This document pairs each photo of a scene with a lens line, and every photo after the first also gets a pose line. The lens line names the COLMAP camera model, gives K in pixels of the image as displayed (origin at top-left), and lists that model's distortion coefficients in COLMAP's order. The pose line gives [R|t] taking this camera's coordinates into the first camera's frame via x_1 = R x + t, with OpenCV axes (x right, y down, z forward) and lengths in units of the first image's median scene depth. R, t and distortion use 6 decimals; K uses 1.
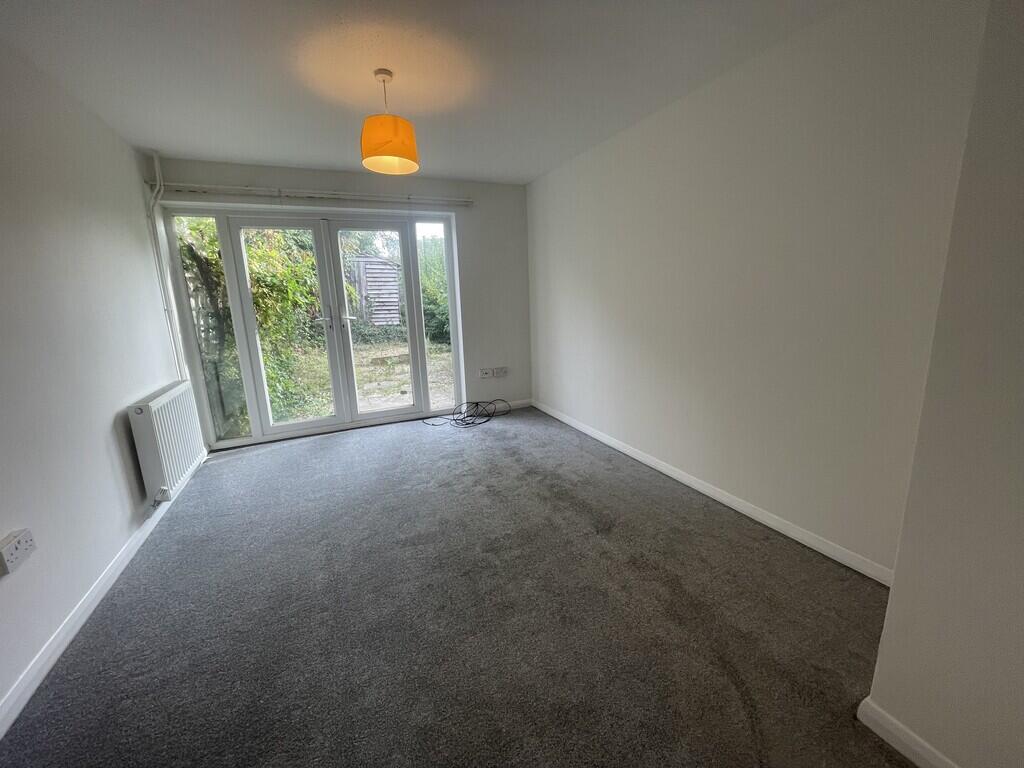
lens RADIAL K [[412.3, 0, 511.3], [0, 412.3, 379.1], [0, 0, 1]] dist [-0.001885, -0.000524]
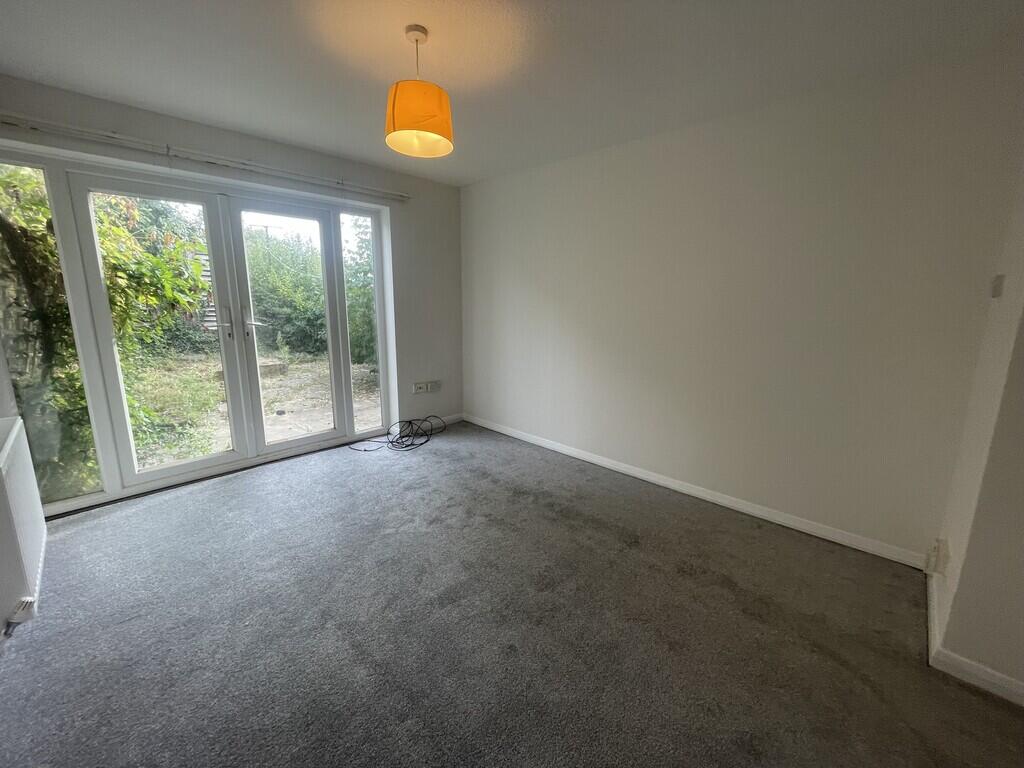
lens RADIAL K [[412.3, 0, 511.3], [0, 412.3, 379.1], [0, 0, 1]] dist [-0.001885, -0.000524]
pose [[0.927692, -0.026192, 0.372428, -0.246021], [0.032479, 0.999416, -0.010615, -0.019940], [-0.371932, 0.021943, 0.928001, 0.099253]]
